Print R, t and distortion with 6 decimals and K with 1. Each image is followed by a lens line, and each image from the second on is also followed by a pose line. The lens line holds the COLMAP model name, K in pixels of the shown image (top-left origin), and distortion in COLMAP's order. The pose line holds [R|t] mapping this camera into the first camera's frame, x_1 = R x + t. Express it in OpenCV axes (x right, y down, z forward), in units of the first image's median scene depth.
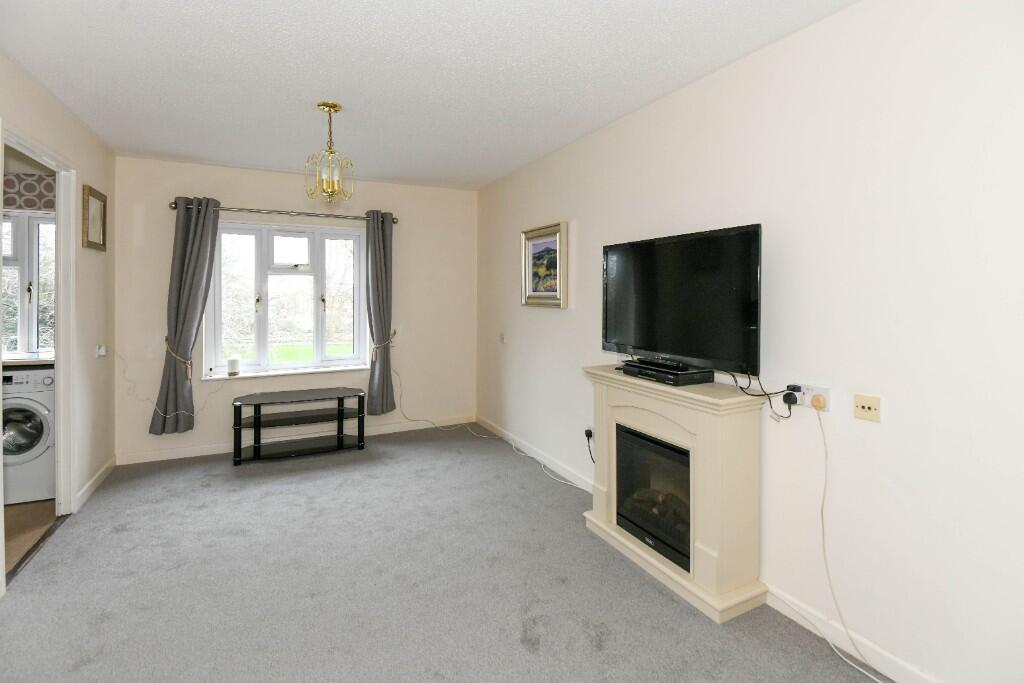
lens RADIAL K [[471.9, 0, 512.5], [0, 471.9, 292.1], [0, 0, 1]] dist [-0.000135, -0.012351]
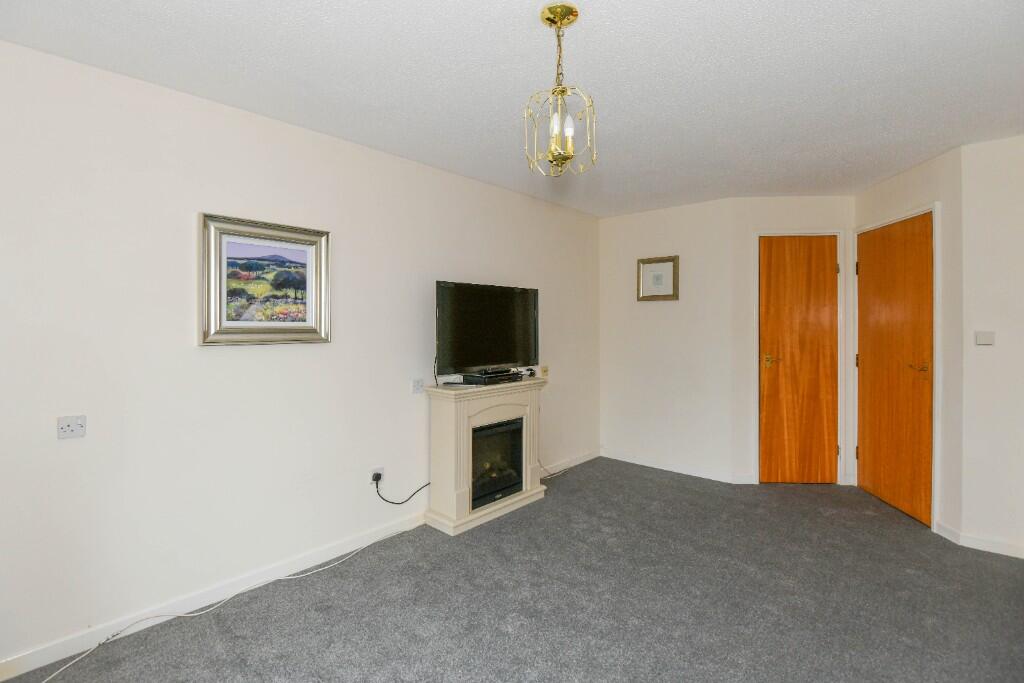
lens RADIAL K [[468.7, 0, 513.2], [0, 468.7, 327.0], [0, 0, 1]] dist [-0.001267, -0.012097]
pose [[-0.345341, -0.000762, 0.938477, -0.673339], [0.000698, 0.999999, 0.001069, 0.006711], [-0.938477, 0.001024, -0.345340, 0.917195]]
